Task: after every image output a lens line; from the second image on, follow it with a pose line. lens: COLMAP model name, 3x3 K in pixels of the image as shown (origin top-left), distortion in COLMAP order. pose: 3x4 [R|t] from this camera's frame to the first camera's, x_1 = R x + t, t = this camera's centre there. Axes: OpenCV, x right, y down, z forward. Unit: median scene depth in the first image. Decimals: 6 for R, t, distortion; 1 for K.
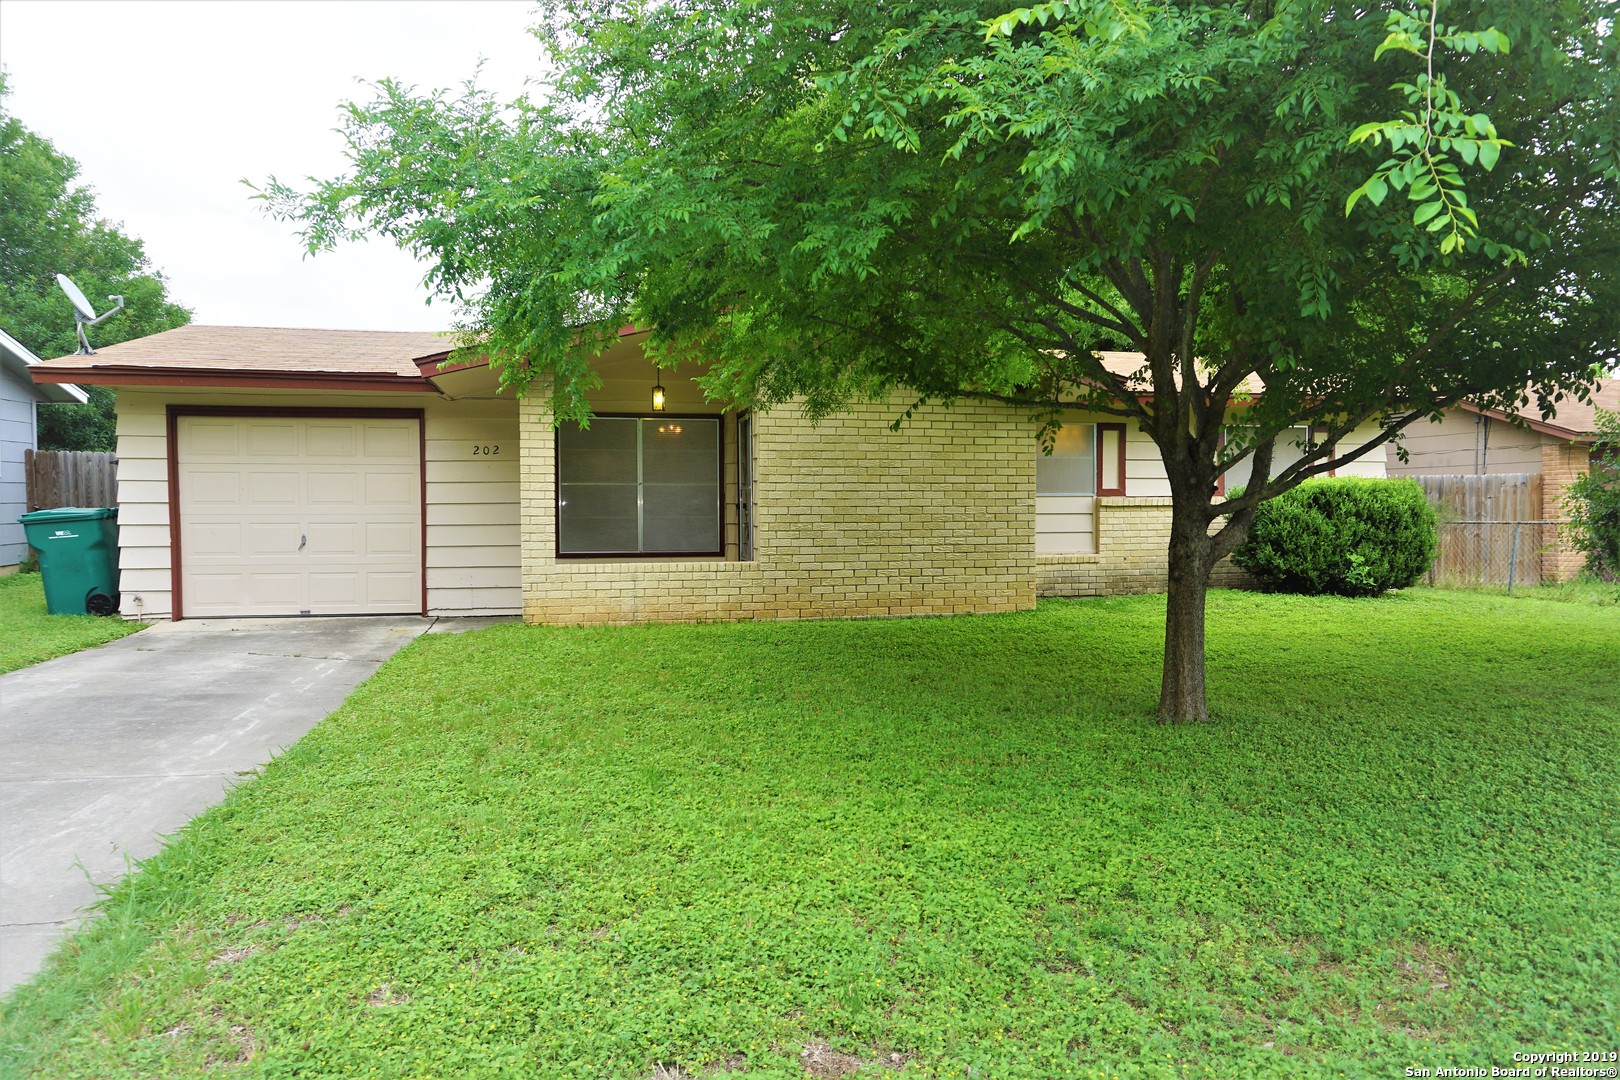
lens RADIAL K [[1082.8, 0, 800.2], [0, 1082.8, 542.6], [0, 0, 1]] dist [-0.043302, 0.026013]
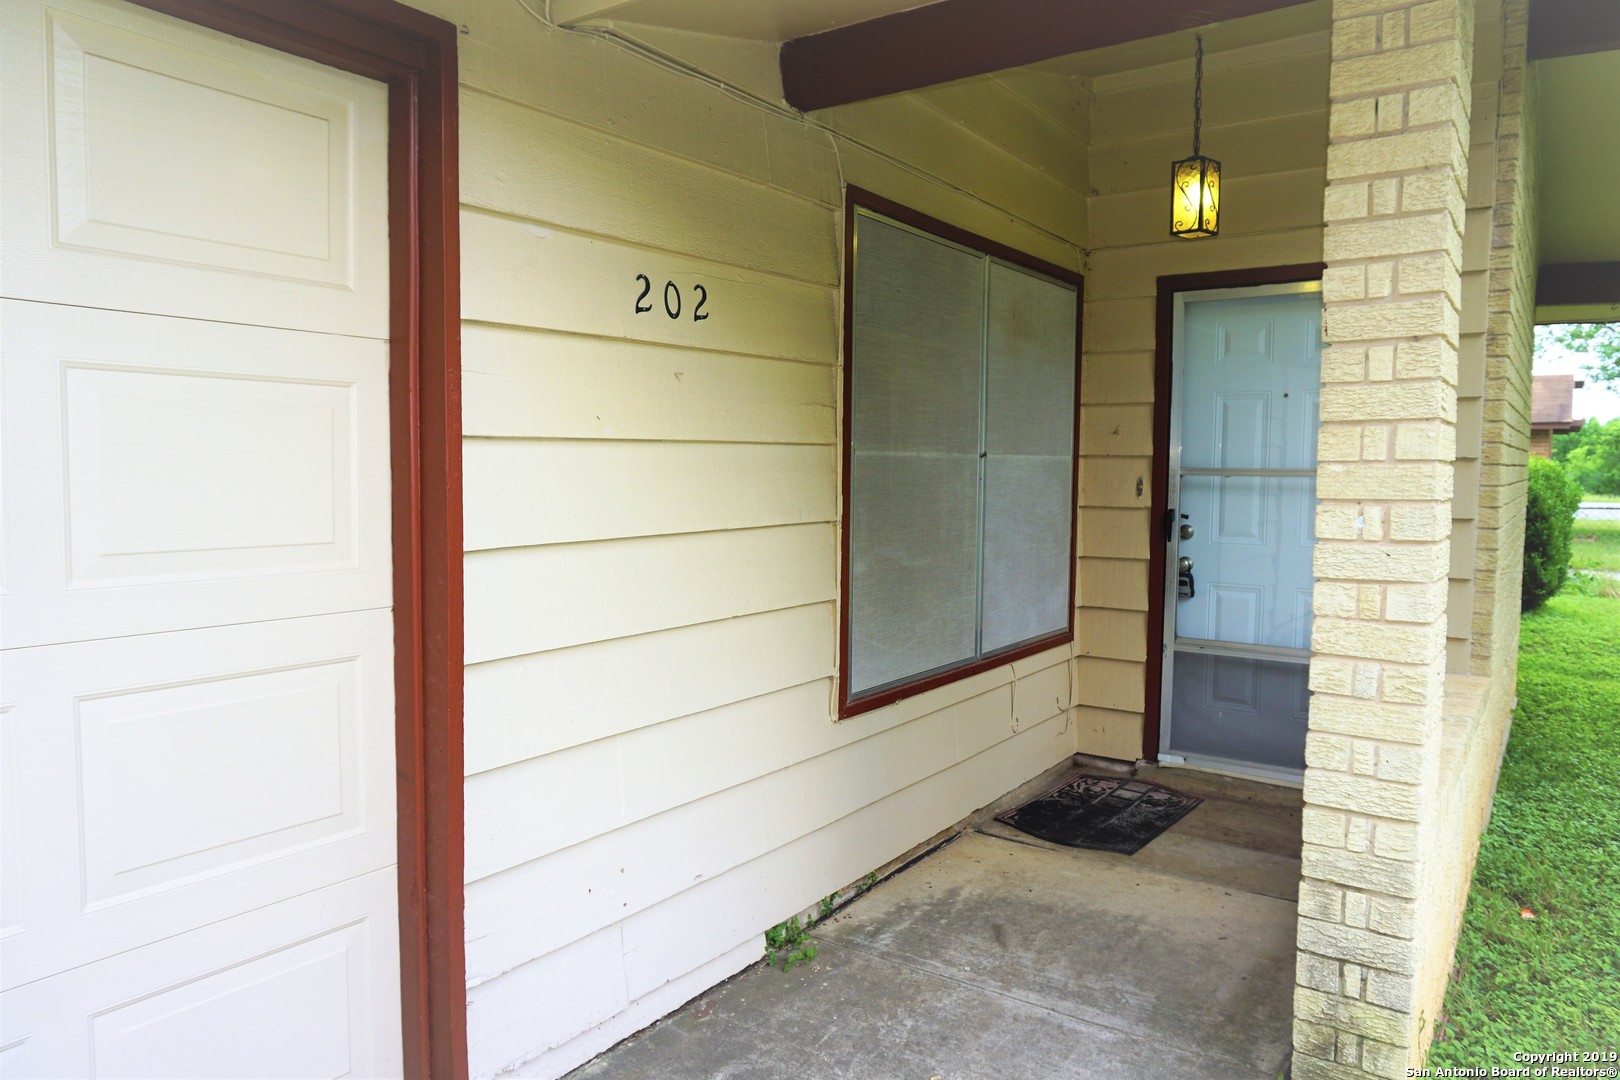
lens RADIAL K [[1082.8, 0, 806.0], [0, 1082.8, 538.7], [0, 0, 1]] dist [-0.043302, 0.026013]
pose [[0.738339, -0.041915, 0.673126, -0.455877], [0.011905, 0.998721, 0.049130, -0.050034], [-0.674325, -0.028261, 0.737894, 0.876156]]
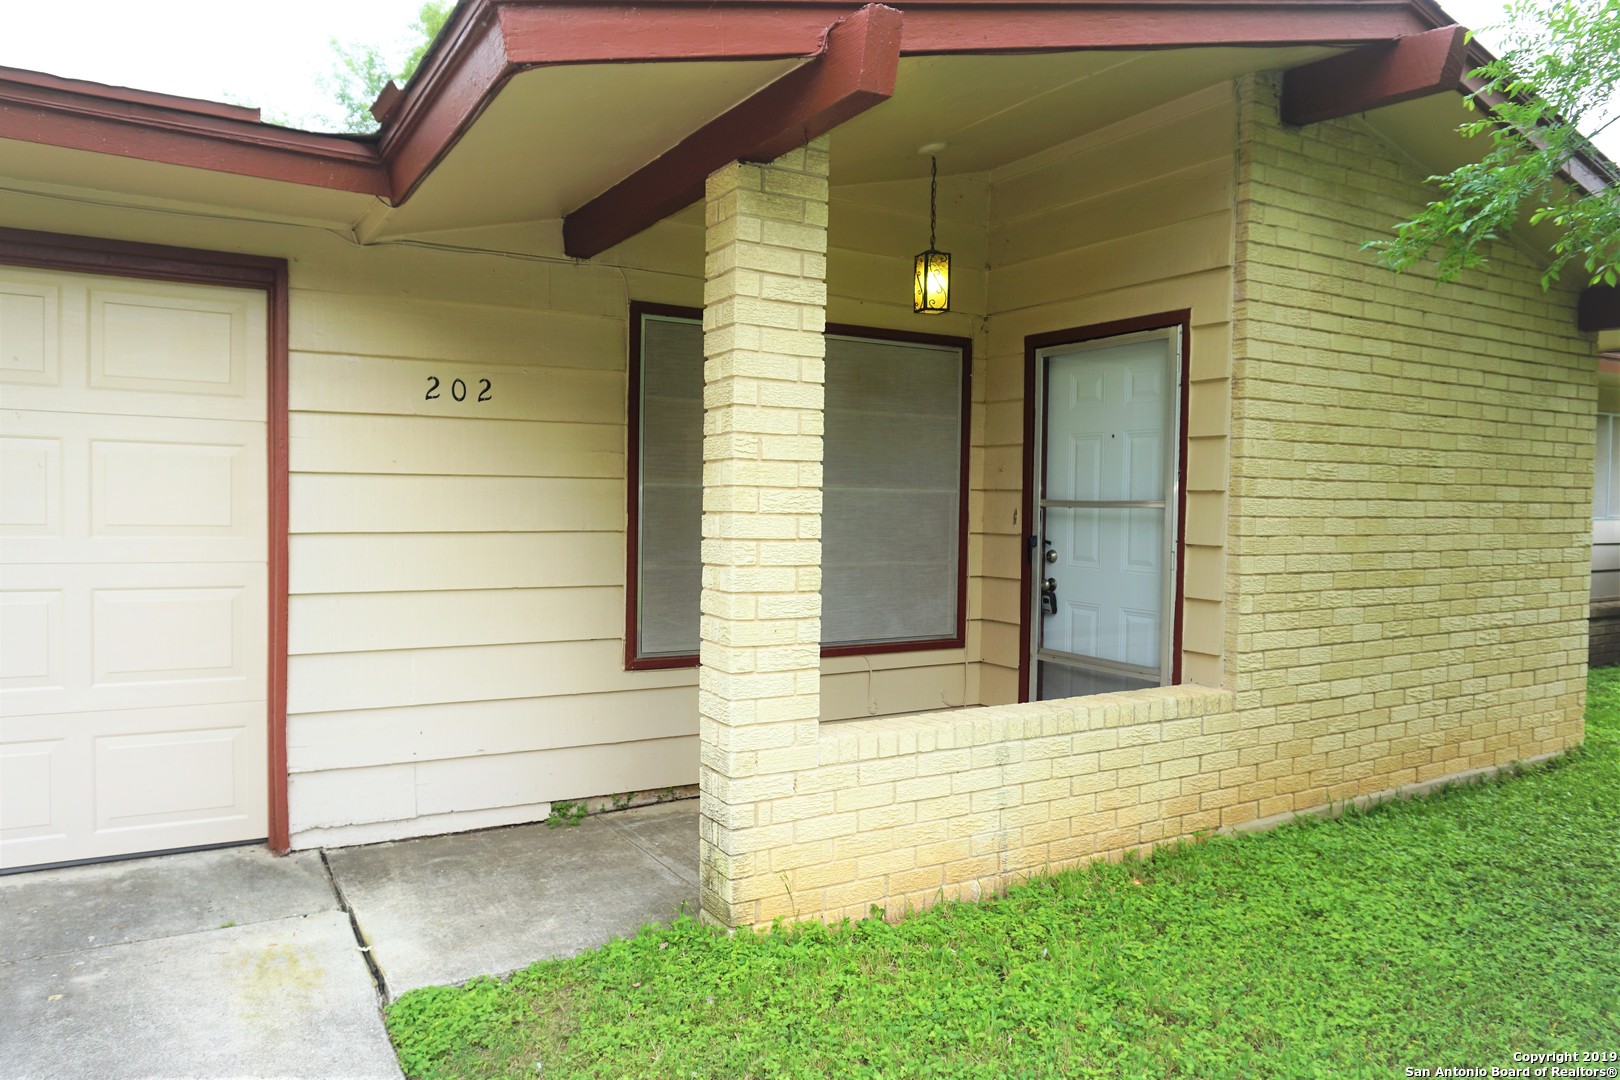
lens RADIAL K [[1082.8, 0, 773.2], [0, 1082.8, 538.7], [0, 0, 1]] dist [-0.043302, 0.026013]
pose [[0.948738, 0.003337, 0.316046, -0.328762], [-0.006949, 0.999923, 0.010305, -0.041863], [-0.315987, -0.011973, 0.948688, 0.661476]]
